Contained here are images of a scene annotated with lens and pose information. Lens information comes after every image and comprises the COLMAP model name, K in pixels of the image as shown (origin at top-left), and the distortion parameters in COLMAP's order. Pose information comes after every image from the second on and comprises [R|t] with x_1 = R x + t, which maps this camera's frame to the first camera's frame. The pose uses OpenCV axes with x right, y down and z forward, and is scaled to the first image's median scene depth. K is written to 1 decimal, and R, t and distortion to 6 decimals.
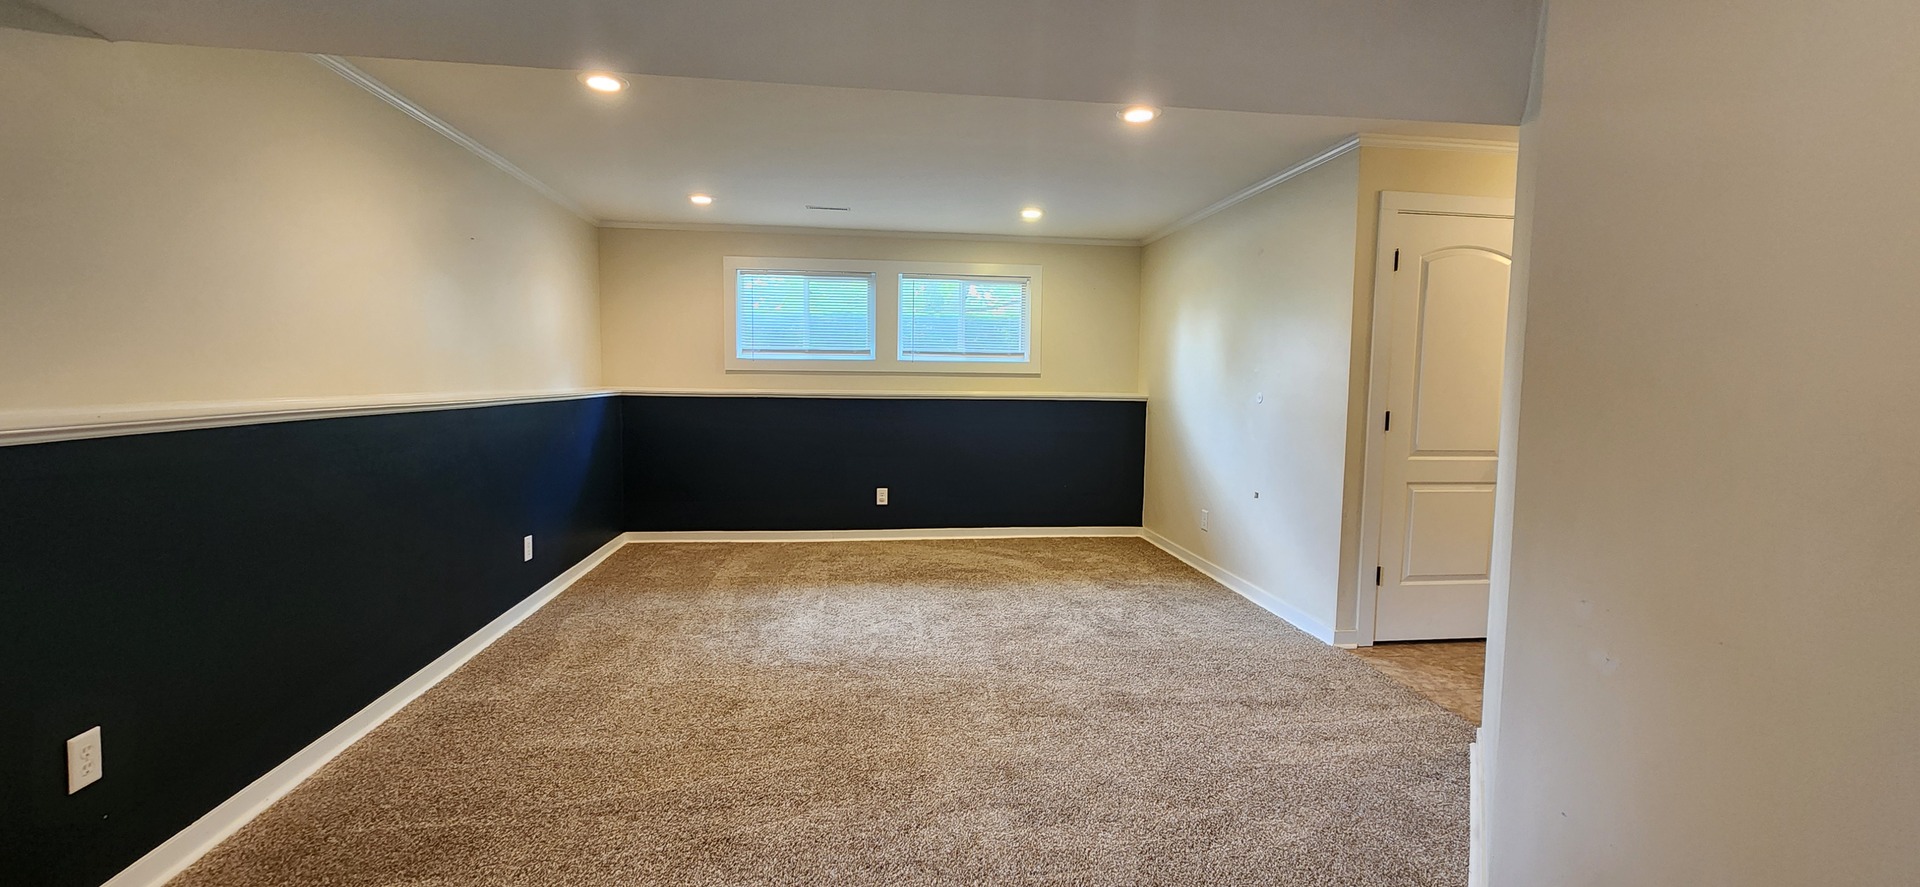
lens RADIAL K [[770.3, 0, 958.7], [0, 770.3, 438.0], [0, 0, 1]] dist [-0.000490, -0.000319]
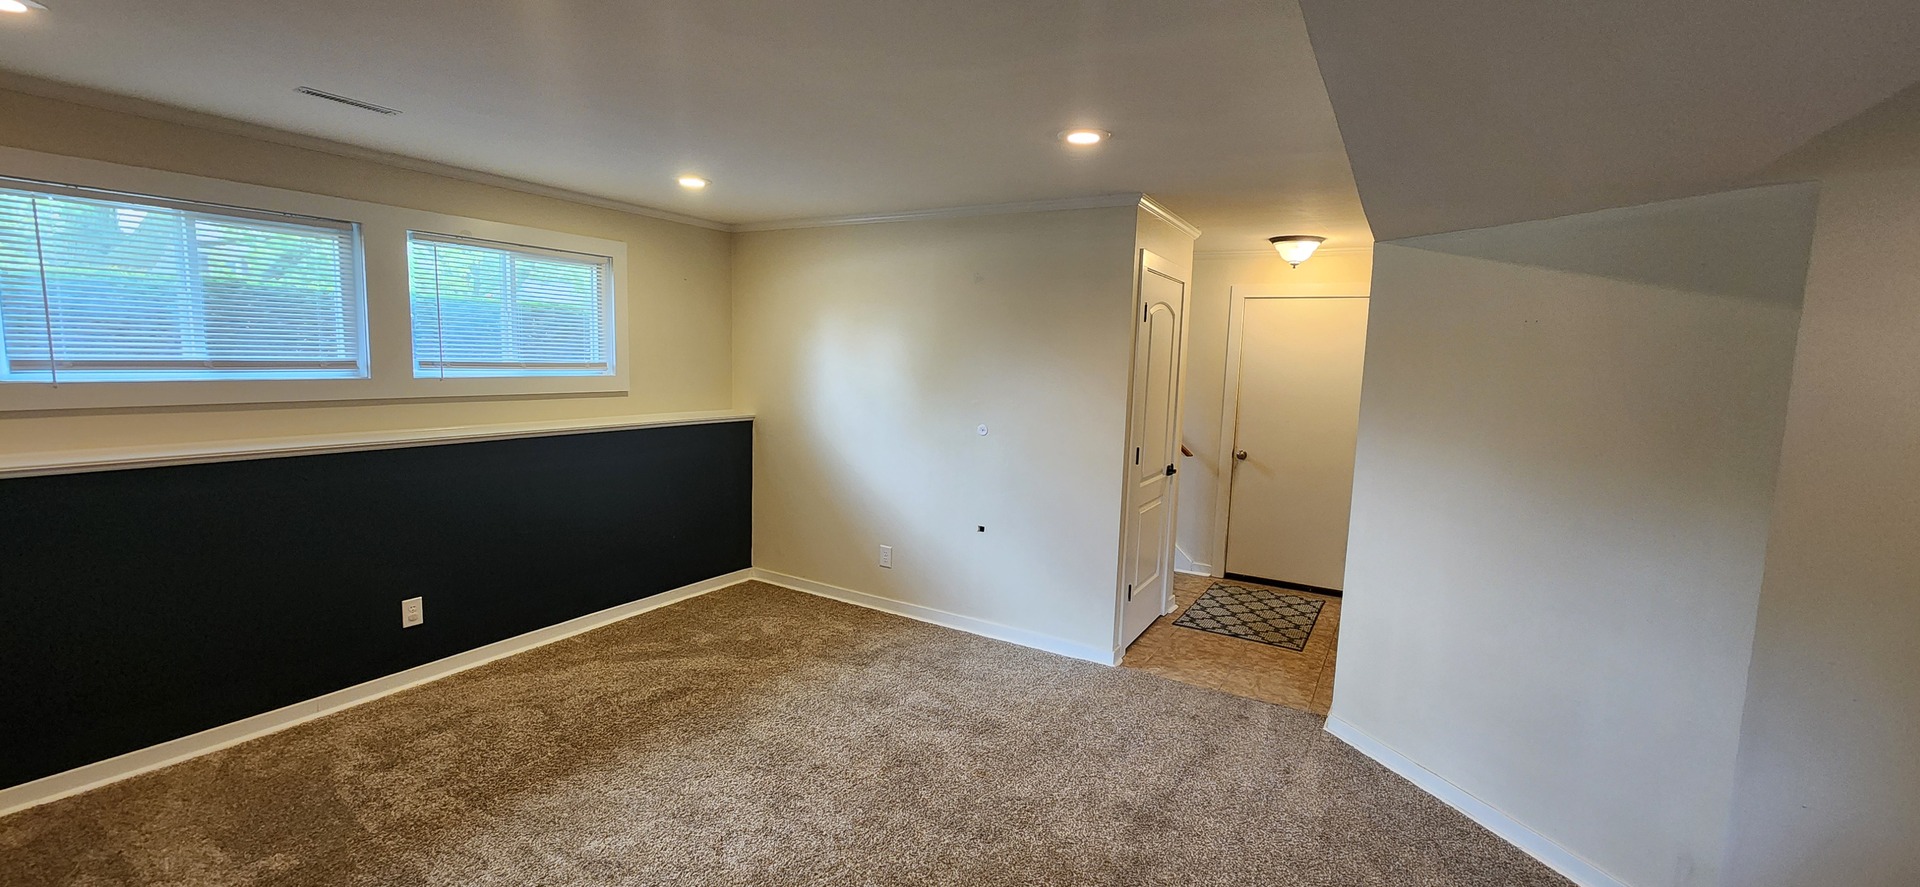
lens RADIAL K [[770.3, 0, 955.0], [0, 770.3, 444.4], [0, 0, 1]] dist [-0.000490, -0.000319]
pose [[0.626598, -0.082965, 0.774914, -0.281727], [0.039799, 0.996427, 0.074499, -0.078306], [-0.778326, -0.015840, 0.627661, 0.306527]]
